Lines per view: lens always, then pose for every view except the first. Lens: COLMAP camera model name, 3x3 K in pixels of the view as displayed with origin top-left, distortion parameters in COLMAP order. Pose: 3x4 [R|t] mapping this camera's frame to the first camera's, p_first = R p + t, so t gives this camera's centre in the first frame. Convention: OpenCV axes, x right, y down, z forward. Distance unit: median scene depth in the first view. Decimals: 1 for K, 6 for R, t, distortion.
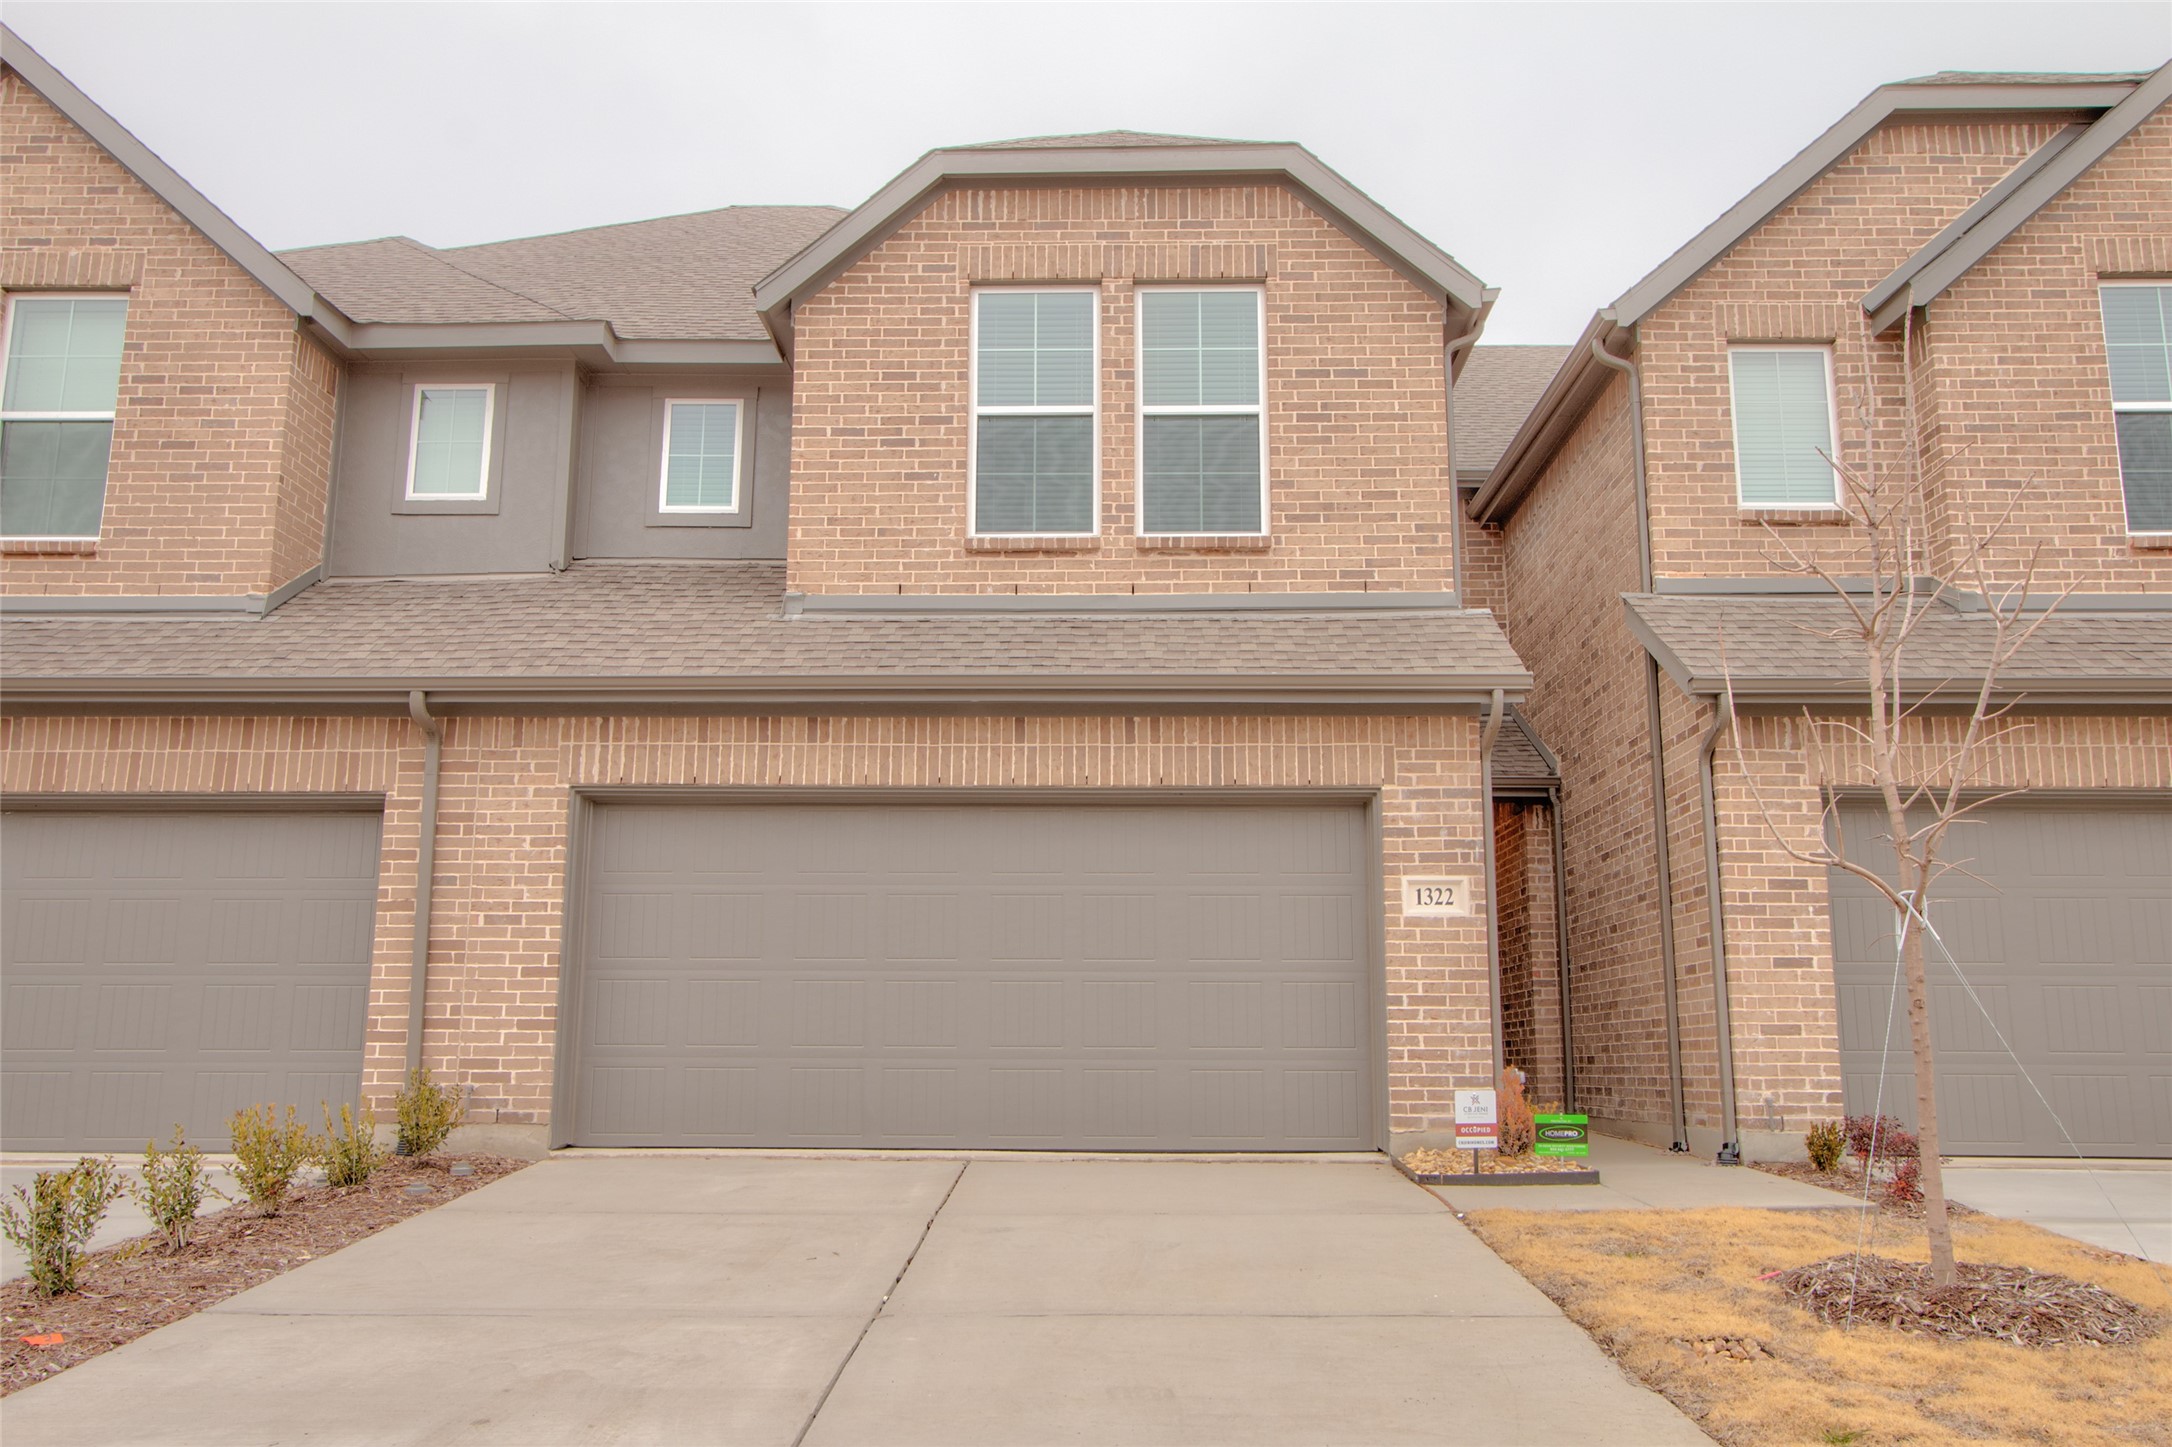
lens RADIAL K [[1747.9, 0, 1086.0], [0, 1747.9, 715.0], [0, 0, 1]] dist [-0.004632, 0.012398]
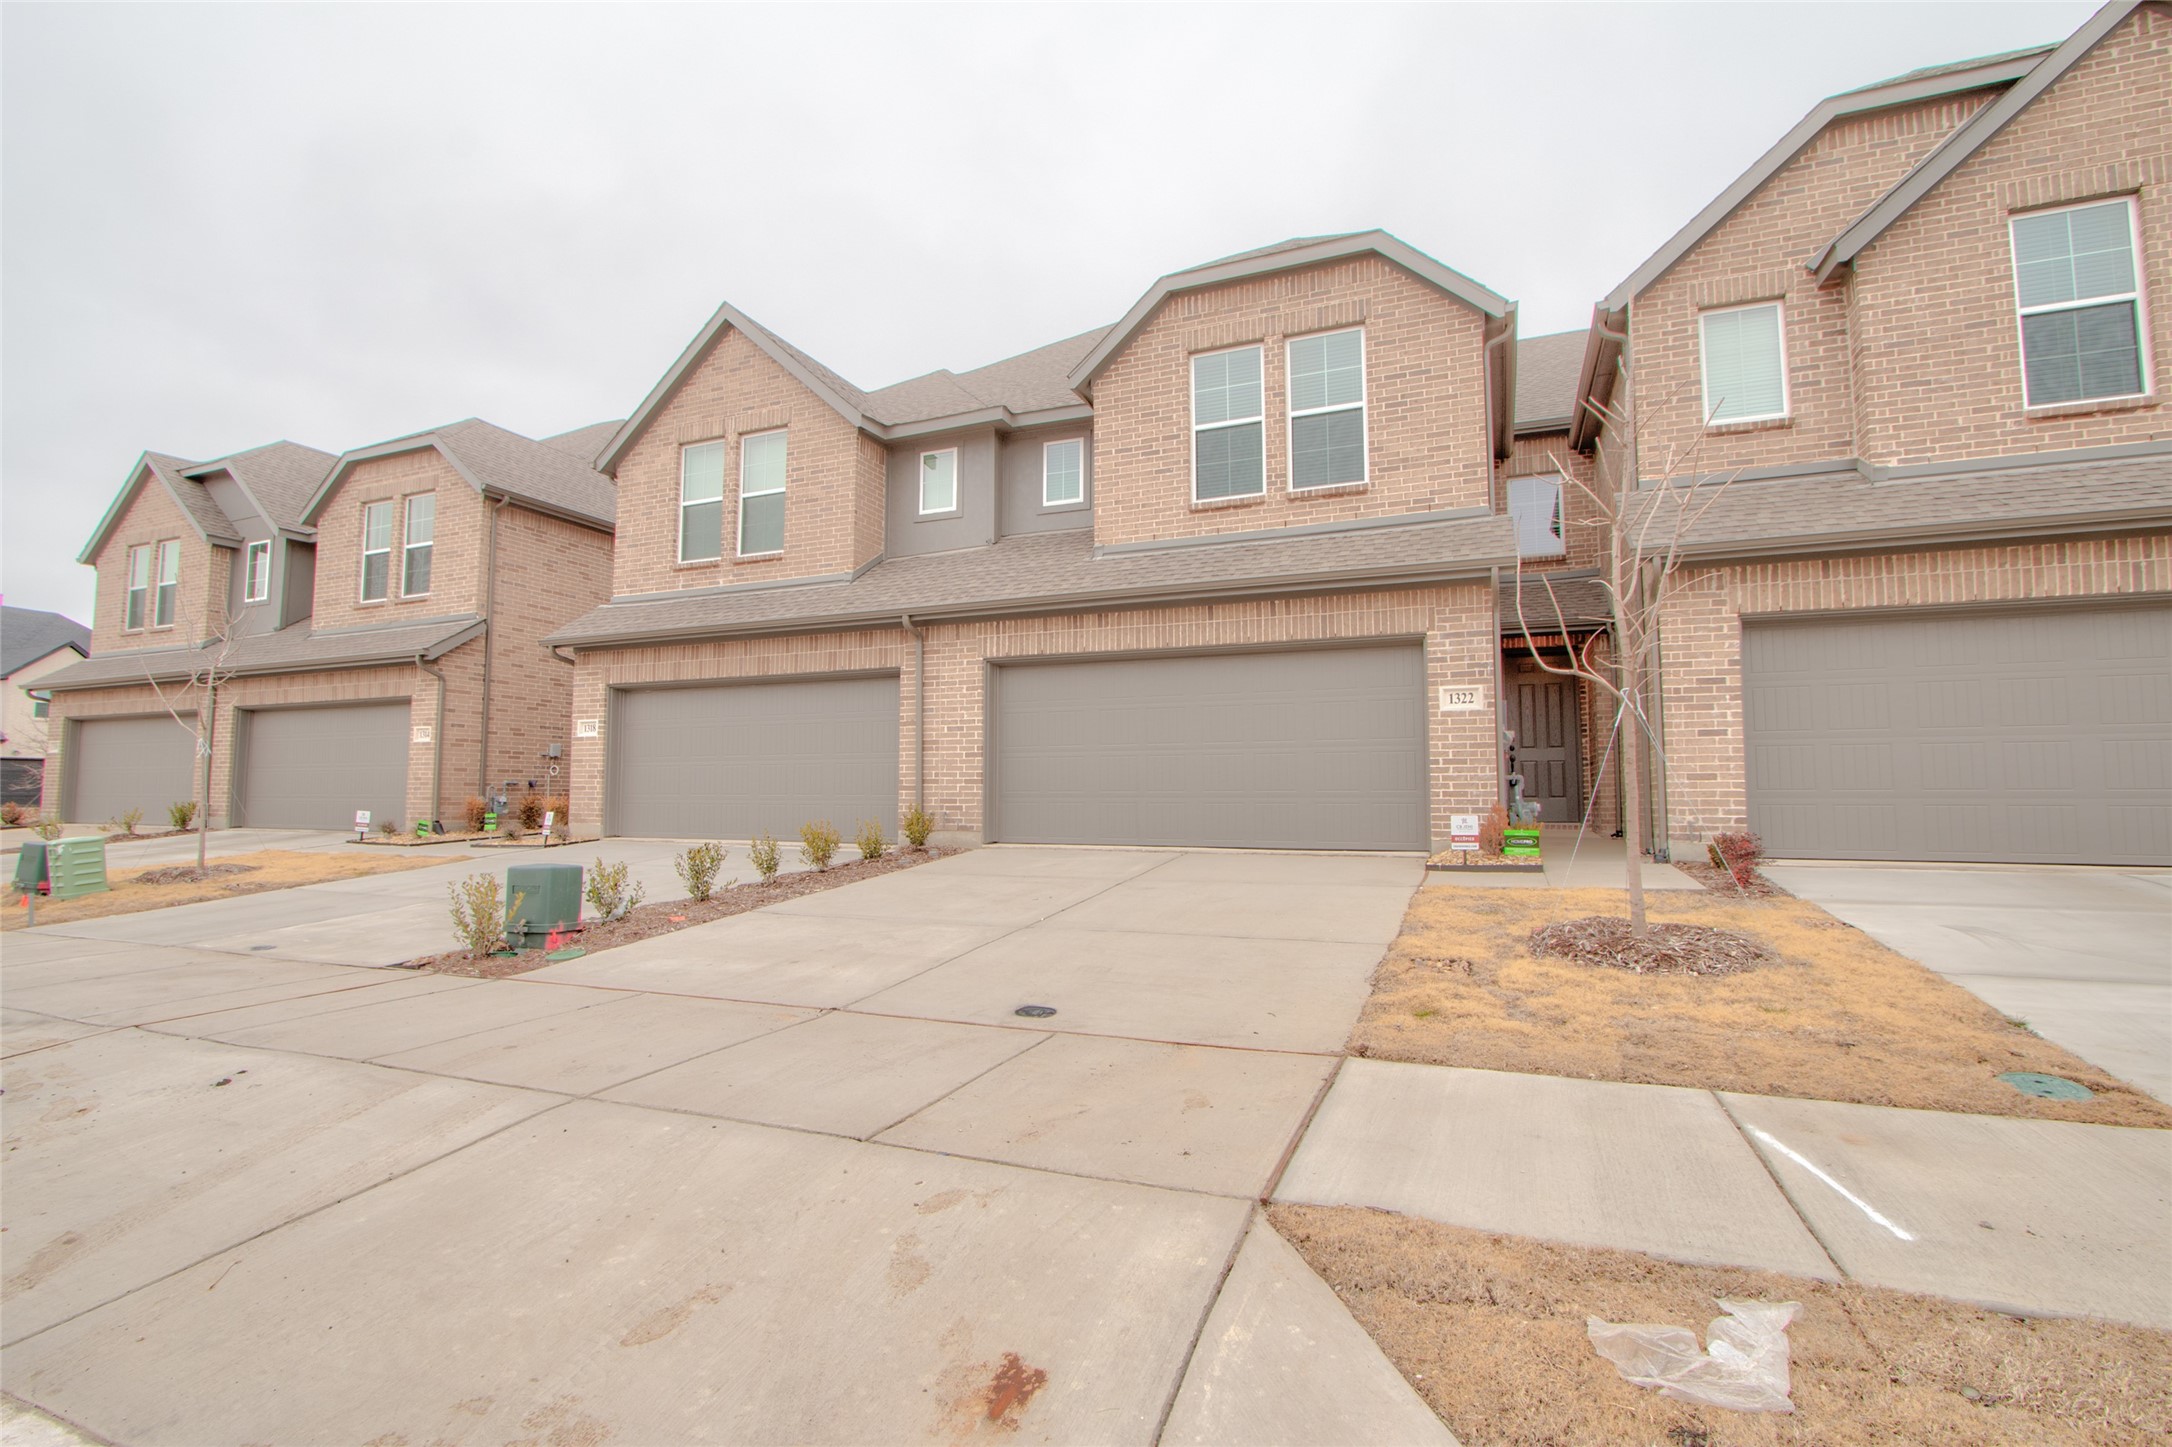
lens RADIAL K [[1018.3, 0, 1071.1], [0, 1018.3, 715.0], [0, 0, 1]] dist [-0.016923, 0.001017]
pose [[0.926999, -0.033301, -0.373581, 0.194057], [0.075160, 0.992340, 0.098044, -0.000595], [0.367455, -0.118965, 0.922401, -0.006337]]
